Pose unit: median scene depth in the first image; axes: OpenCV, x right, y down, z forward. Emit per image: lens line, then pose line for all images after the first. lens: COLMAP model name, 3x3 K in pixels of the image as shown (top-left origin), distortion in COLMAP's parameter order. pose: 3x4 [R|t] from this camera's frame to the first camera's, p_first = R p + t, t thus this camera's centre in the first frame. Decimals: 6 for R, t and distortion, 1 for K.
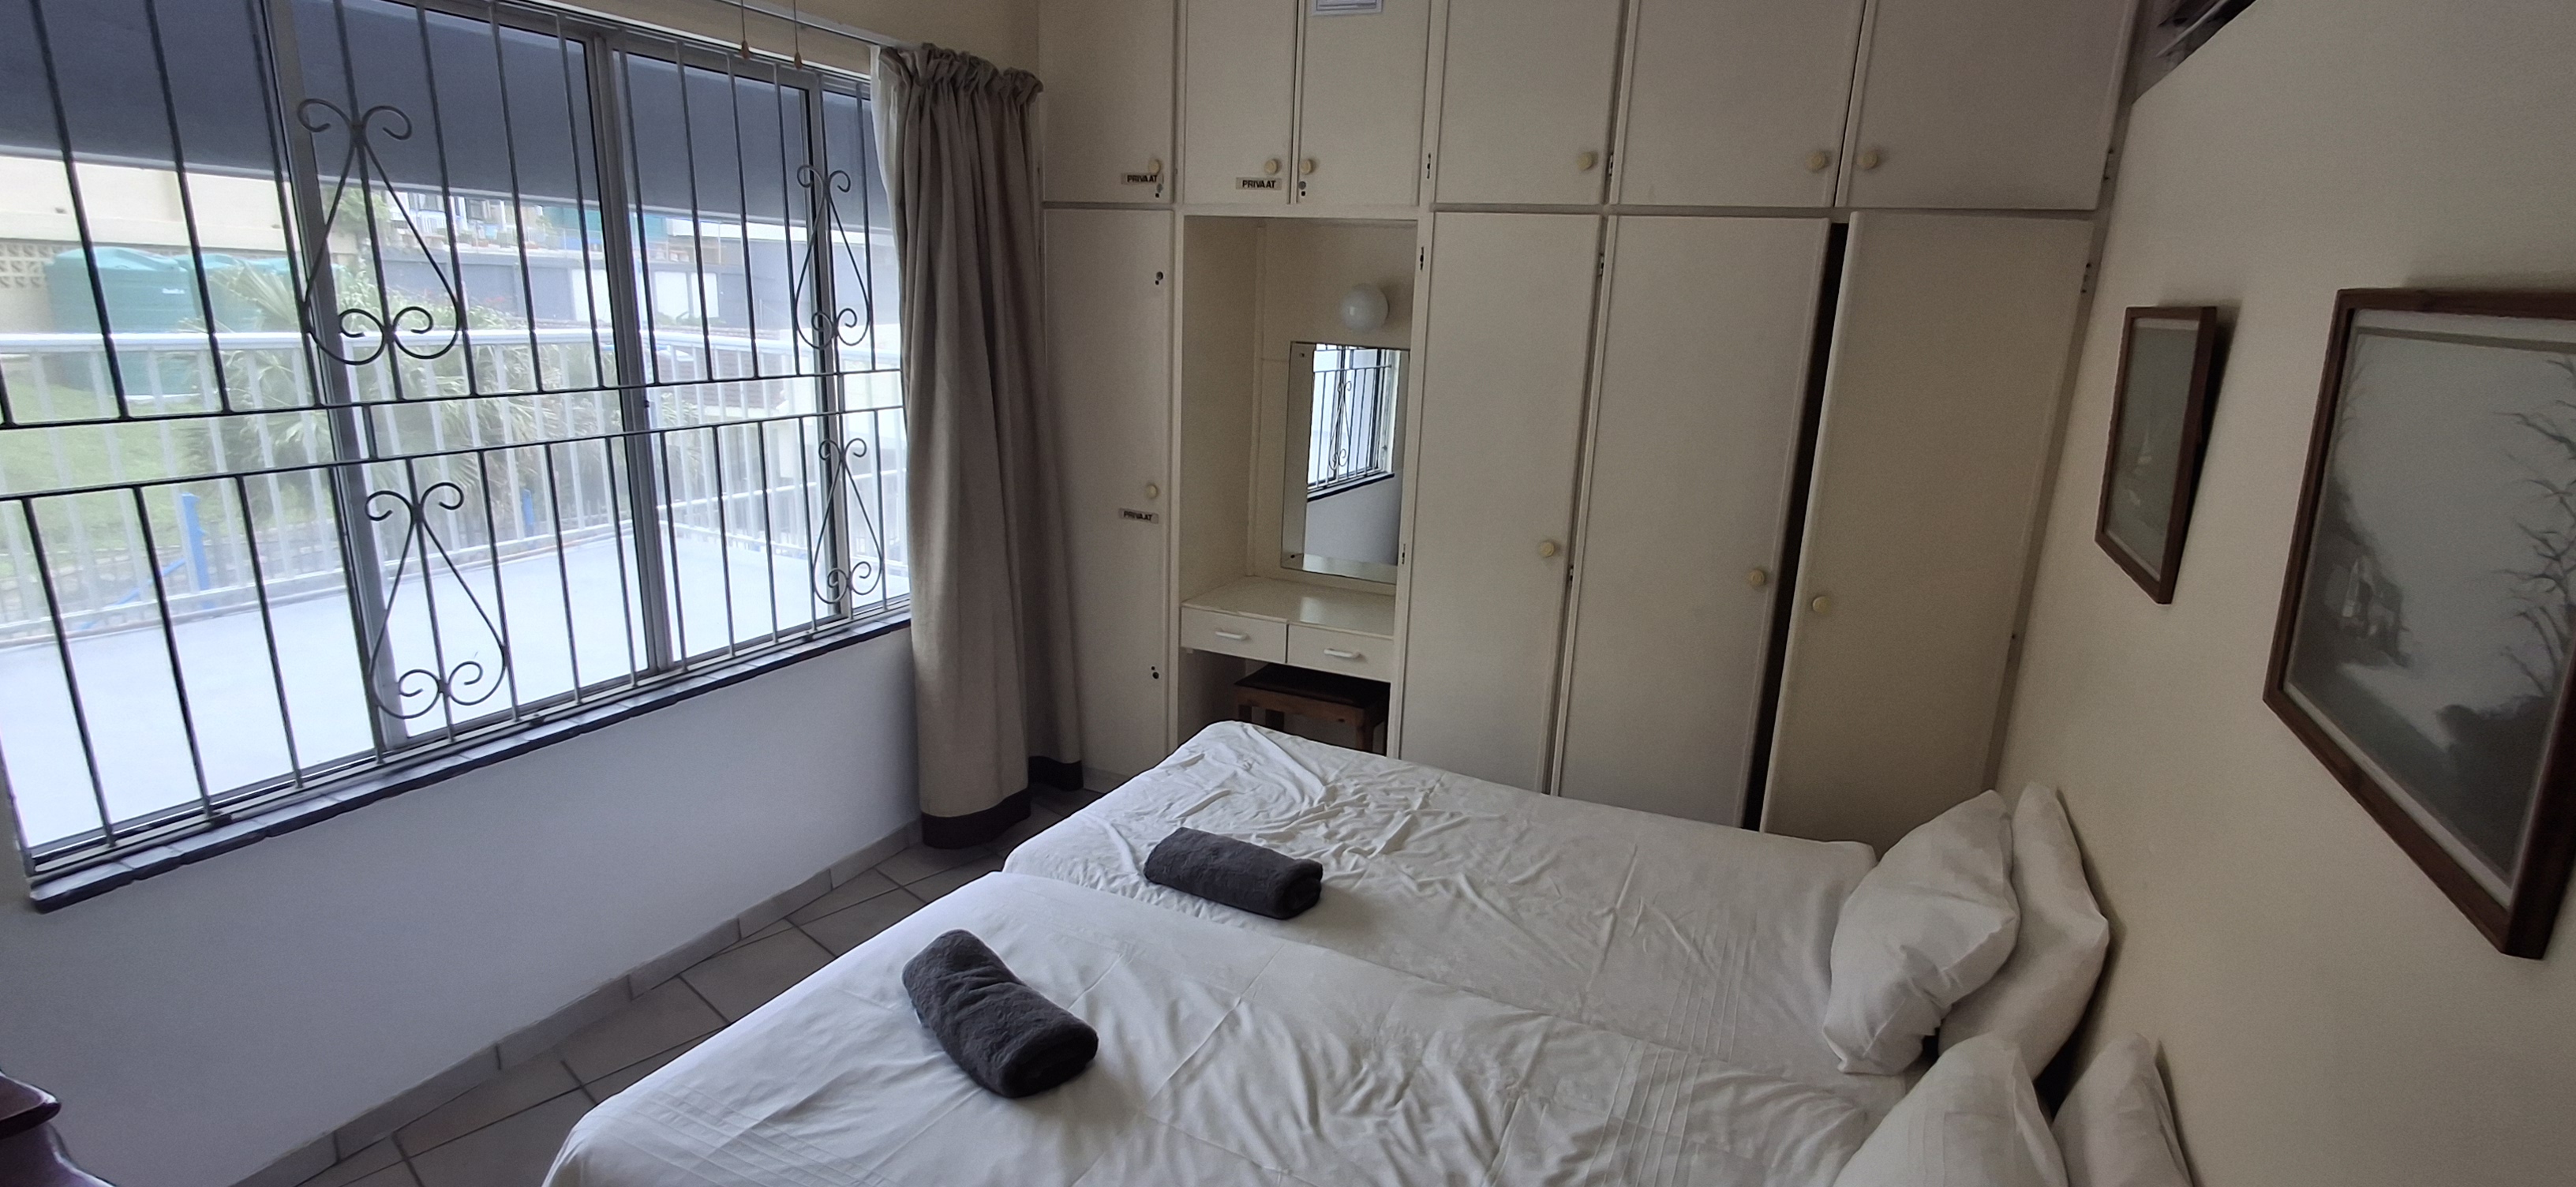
lens RADIAL K [[1190.5, 0, 1287.9], [0, 1190.5, 598.2], [0, 0, 1]] dist [0.005923, 0.003102]
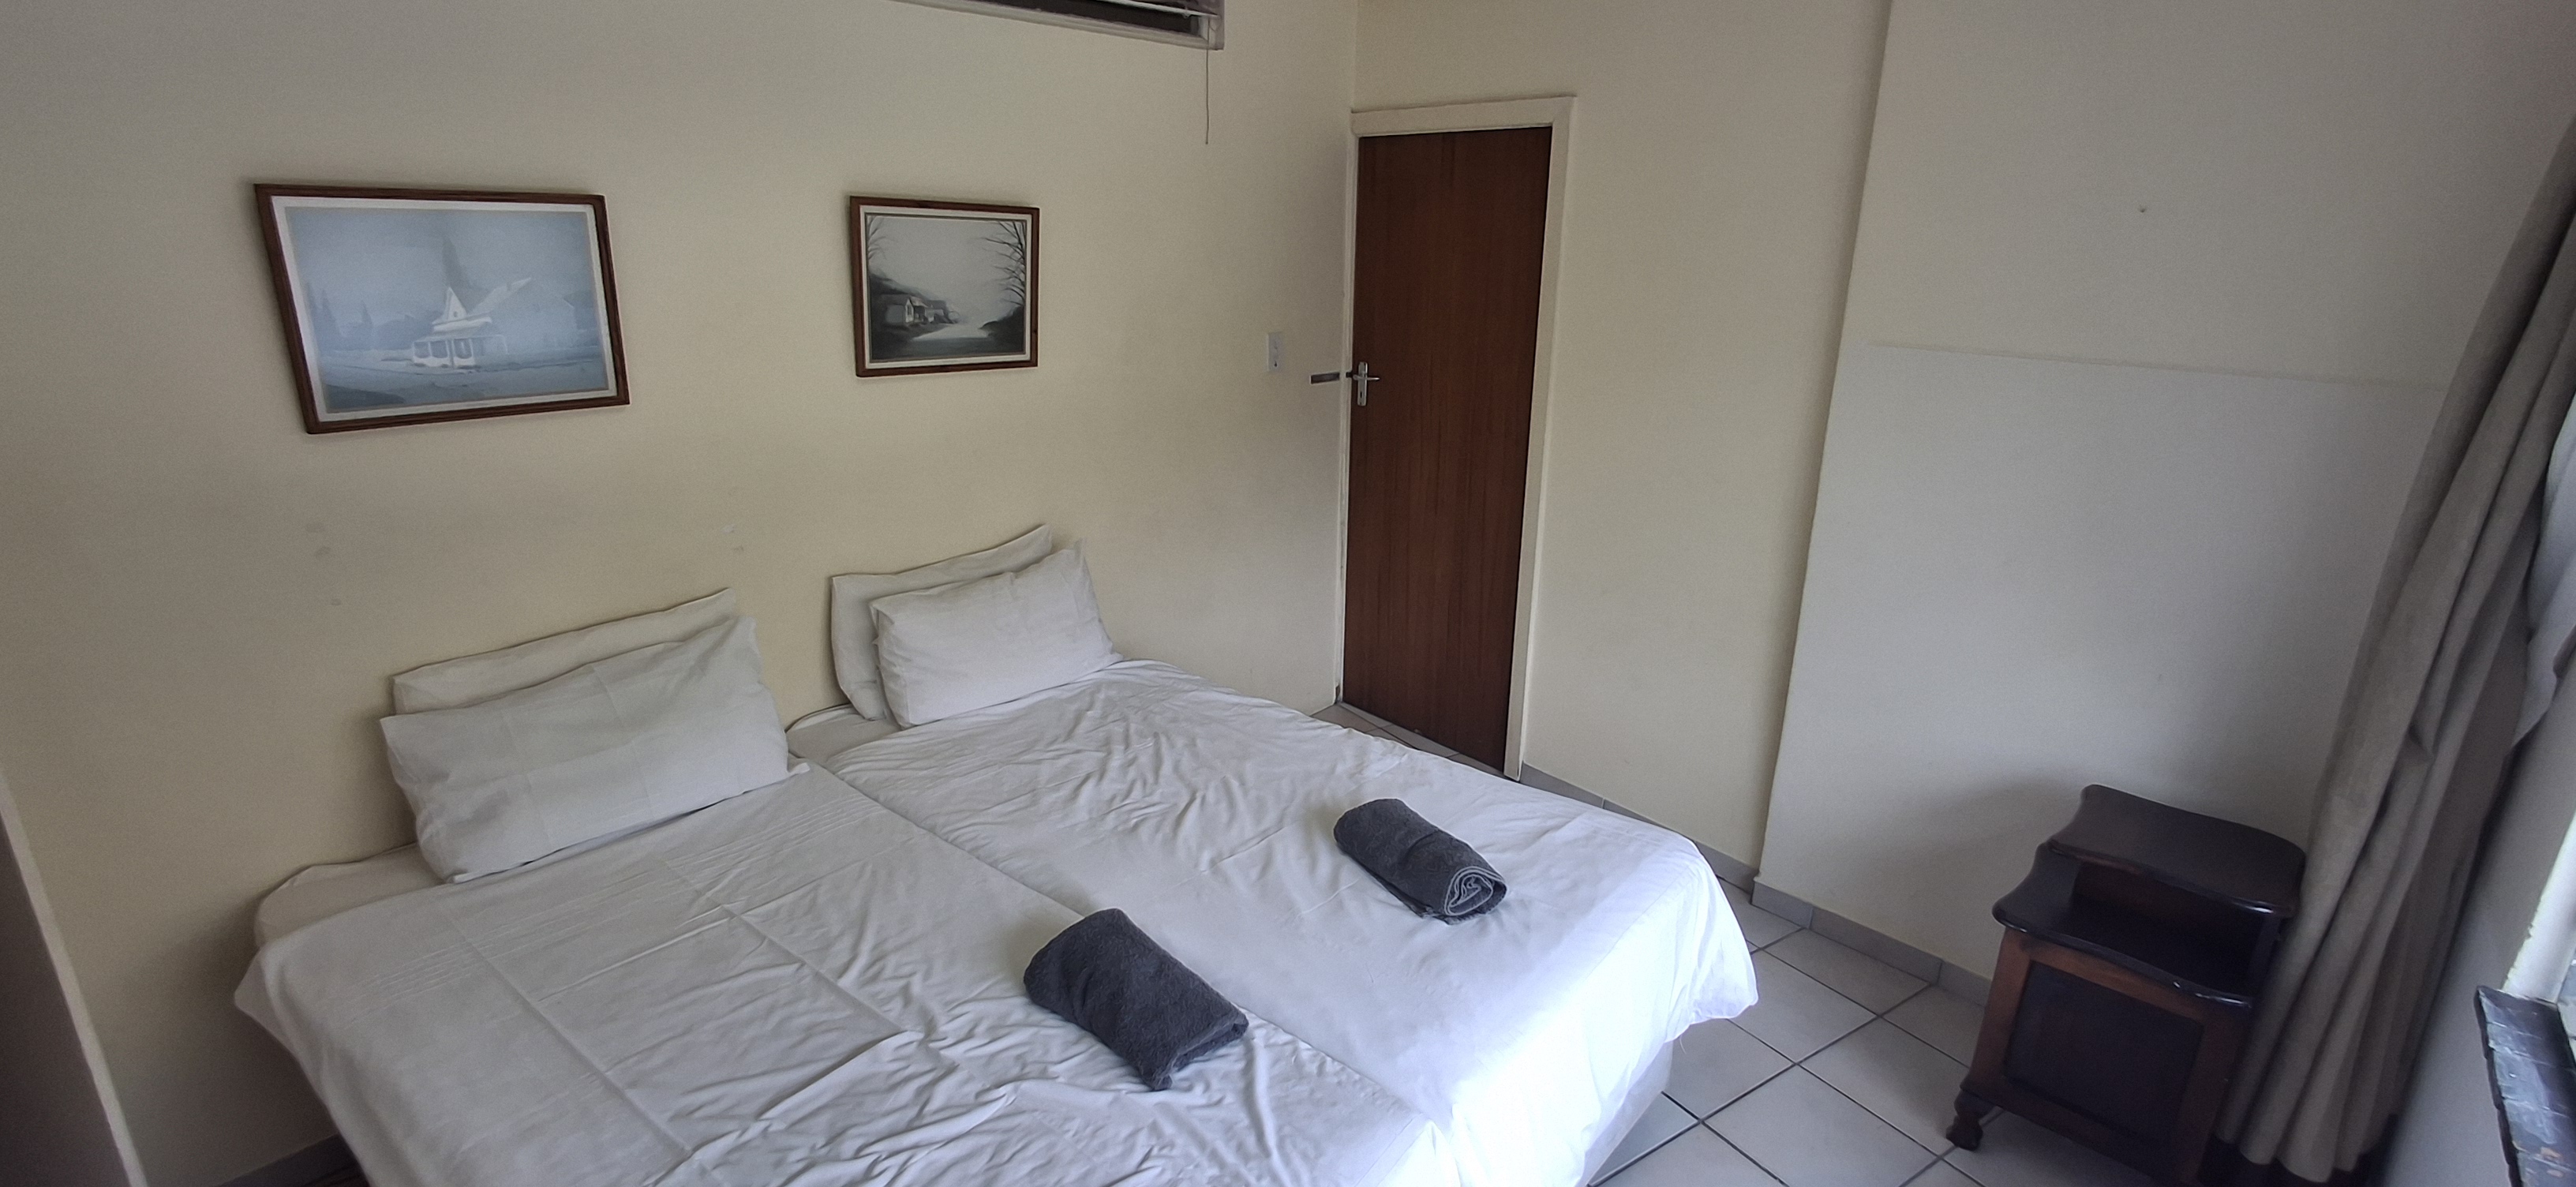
lens RADIAL K [[1190.5, 0, 1286.5], [0, 1190.5, 602.5], [0, 0, 1]] dist [0.005923, 0.003102]
pose [[-0.965398, -0.134038, 0.223698, -0.370751], [0.006759, 0.844650, 0.535276, -0.526338], [-0.260694, 0.518266, -0.814517, 1.968757]]
